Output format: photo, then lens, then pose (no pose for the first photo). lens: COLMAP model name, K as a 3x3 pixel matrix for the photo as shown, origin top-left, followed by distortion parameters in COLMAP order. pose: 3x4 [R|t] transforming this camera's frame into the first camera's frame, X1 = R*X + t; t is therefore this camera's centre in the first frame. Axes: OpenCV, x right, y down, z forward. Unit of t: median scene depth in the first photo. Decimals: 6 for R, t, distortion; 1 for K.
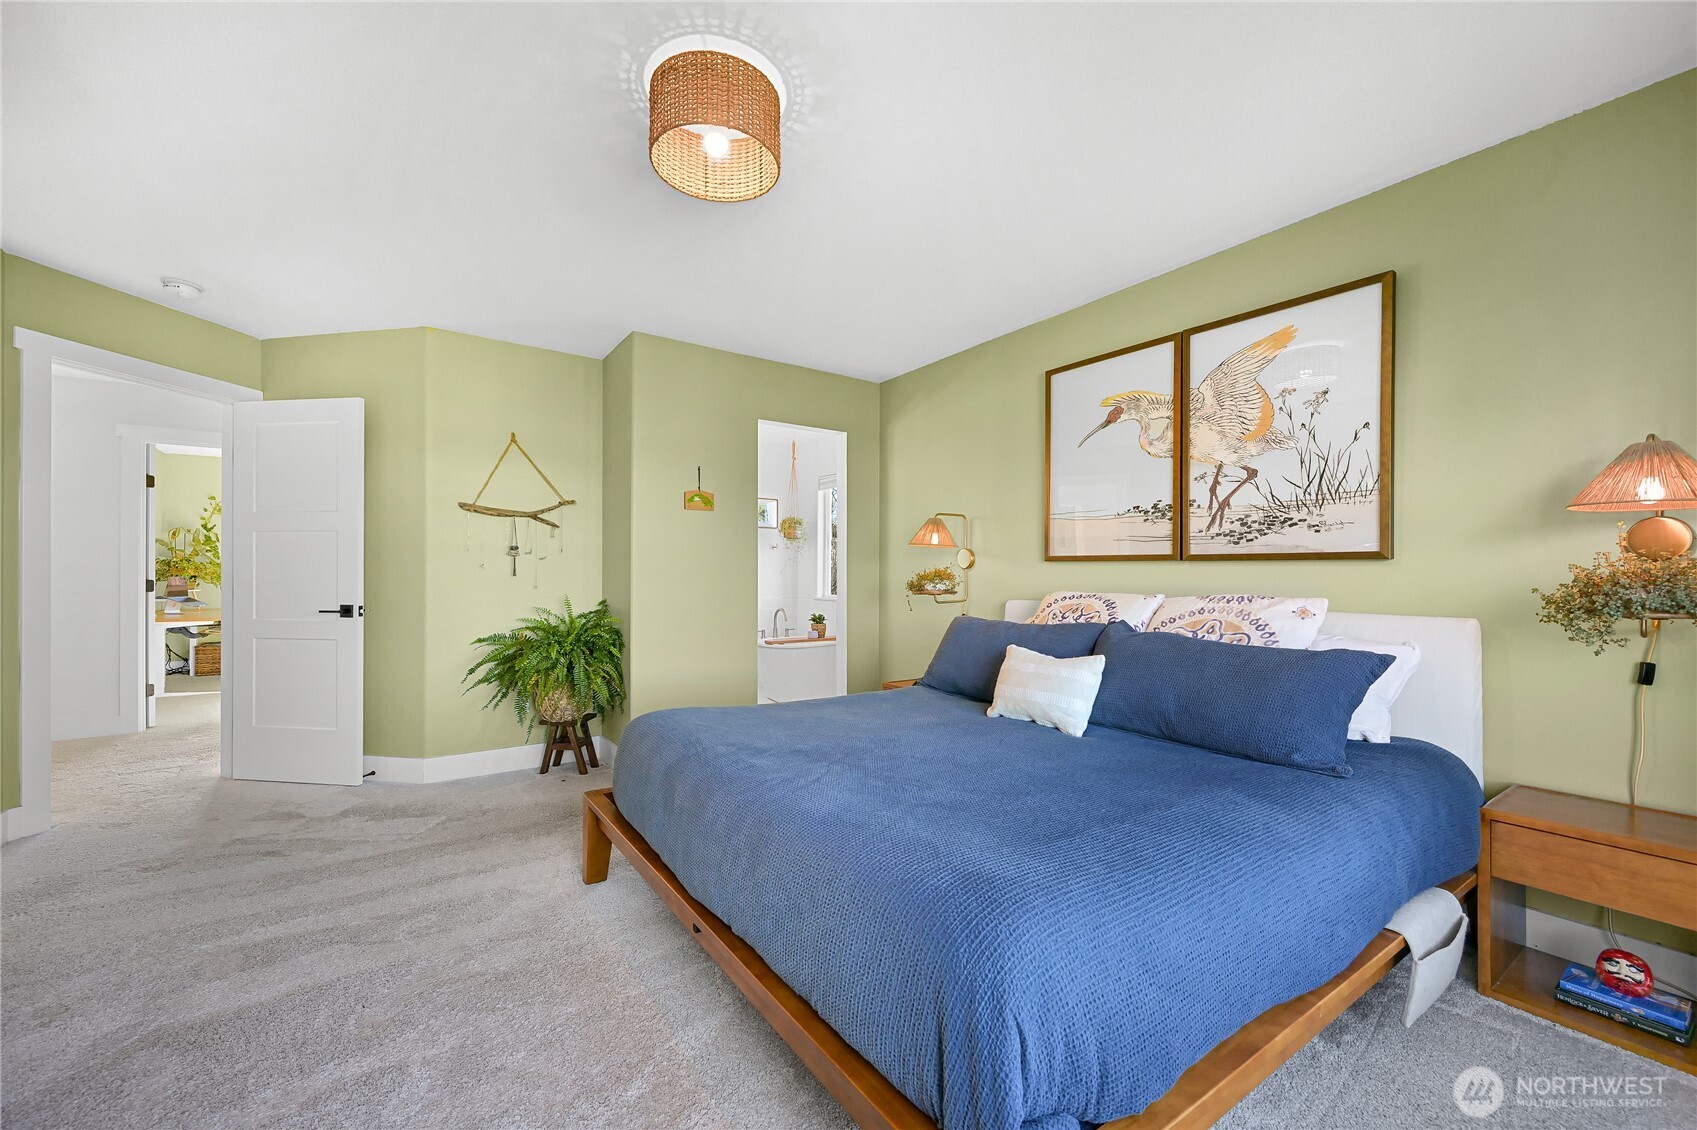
lens RADIAL K [[681.8, 0, 855.8], [0, 681.8, 578.3], [0, 0, 1]] dist [0.001131, -0.000011]
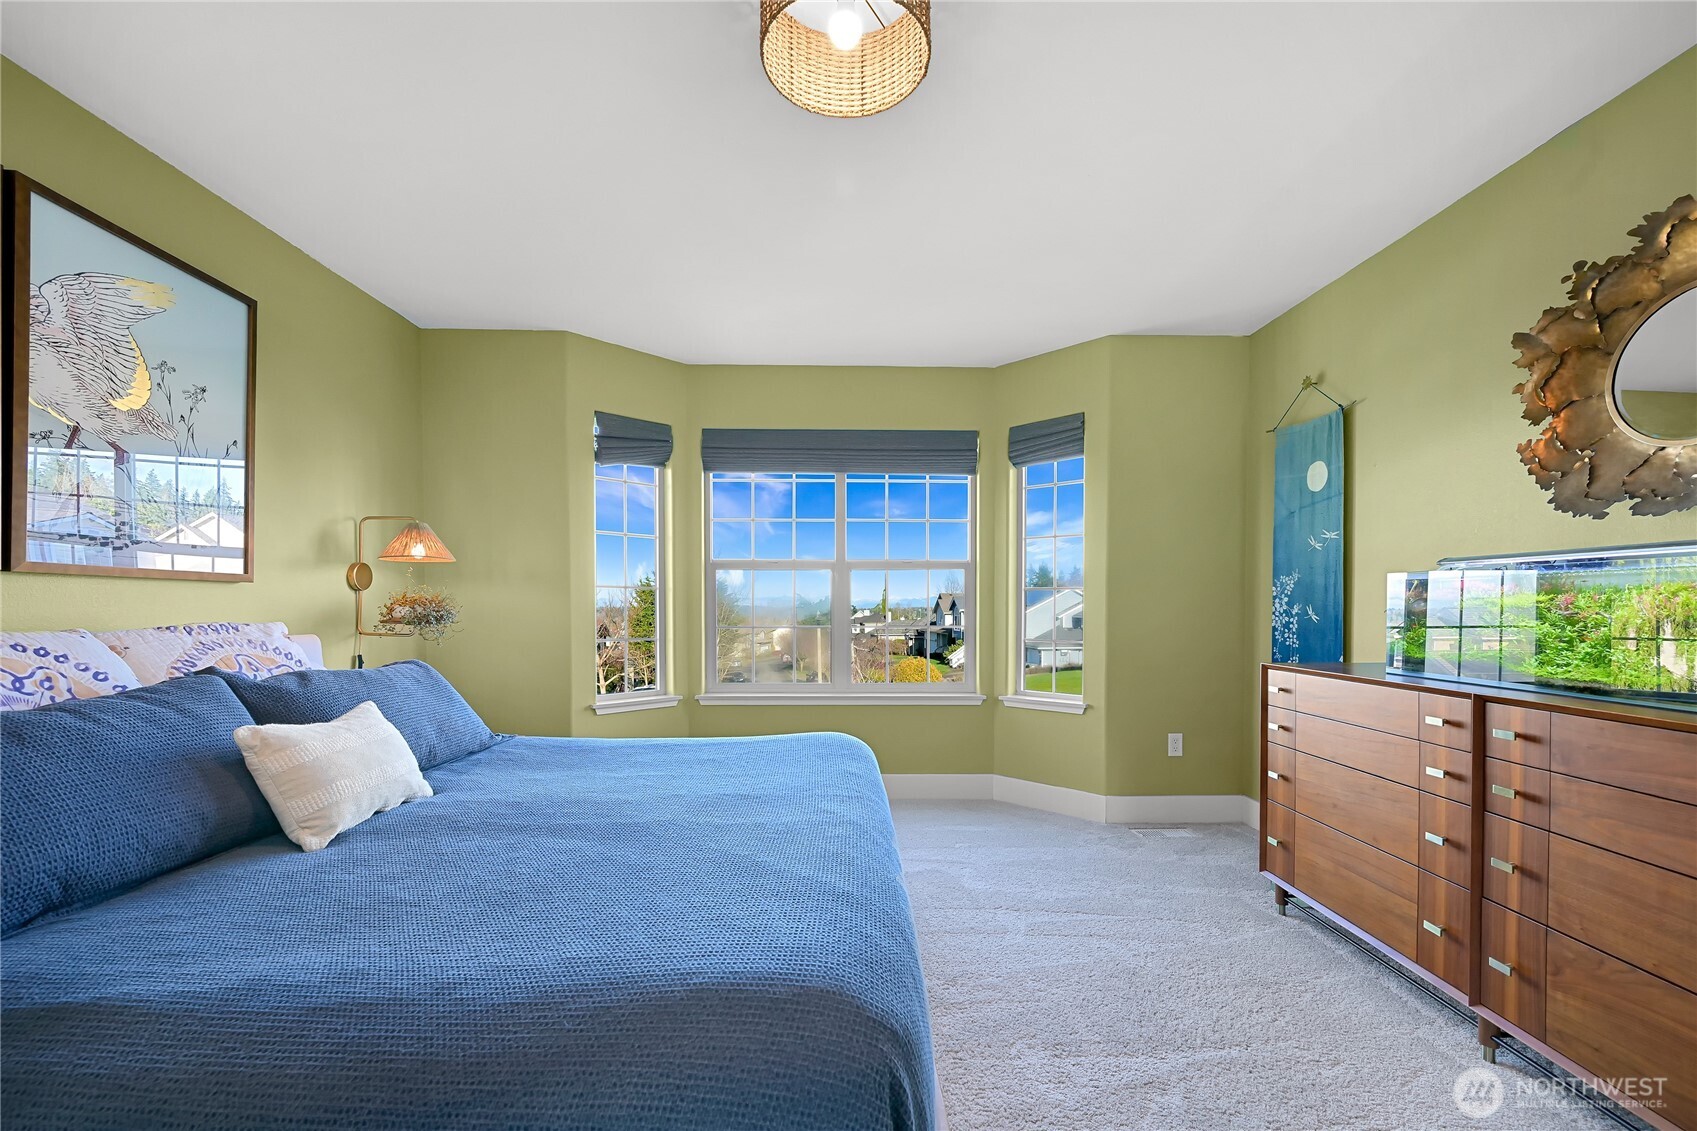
lens RADIAL K [[681.8, 0, 842.7], [0, 681.8, 610.4], [0, 0, 1]] dist [0.001131, -0.000011]
pose [[-0.823762, -0.008476, 0.566872, -0.433050], [-0.000282, 0.999894, 0.014541, -0.001888], [-0.566936, 0.011818, -0.823677, 1.113865]]
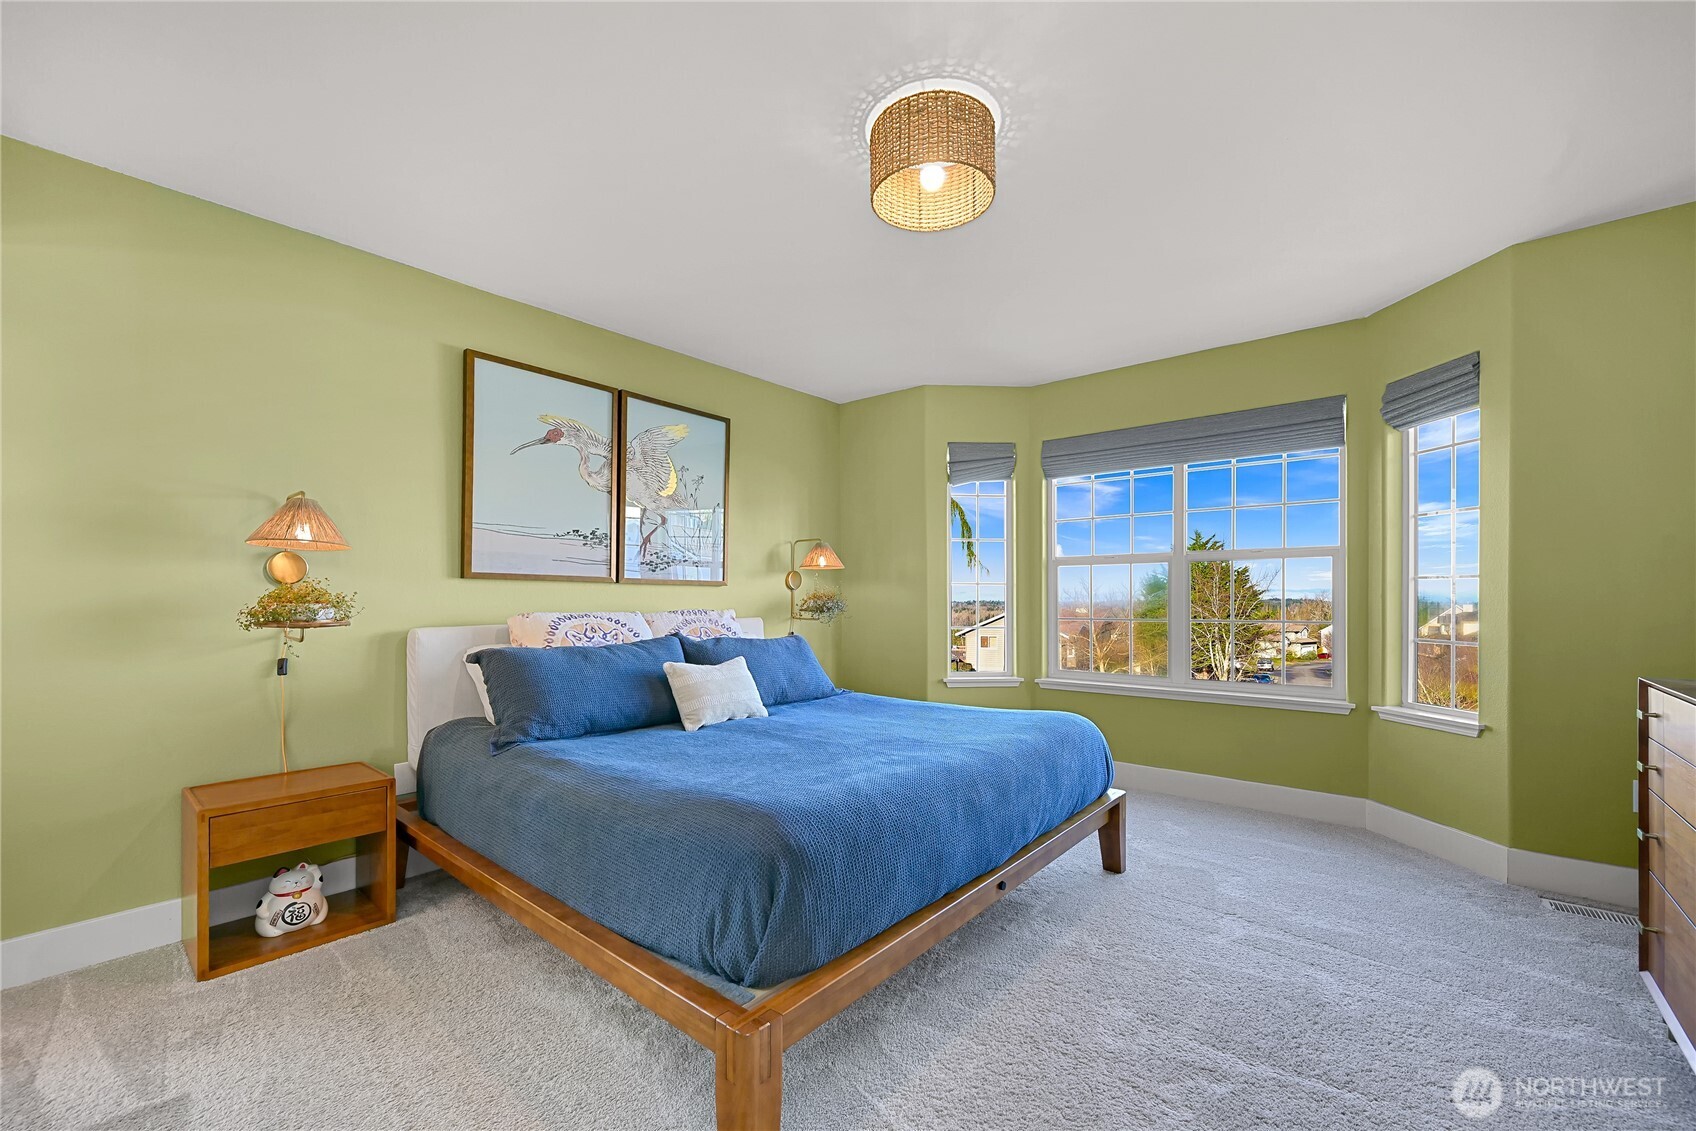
lens RADIAL K [[681.4, 0, 861.4], [0, 681.4, 592.0], [0, 0, 1]] dist [0.001131, -0.000011]
pose [[-0.267610, 0.006062, 0.963508, -0.796023], [0.006393, 0.999969, -0.004516, -0.002406], [-0.963506, 0.004951, -0.267640, 0.943016]]
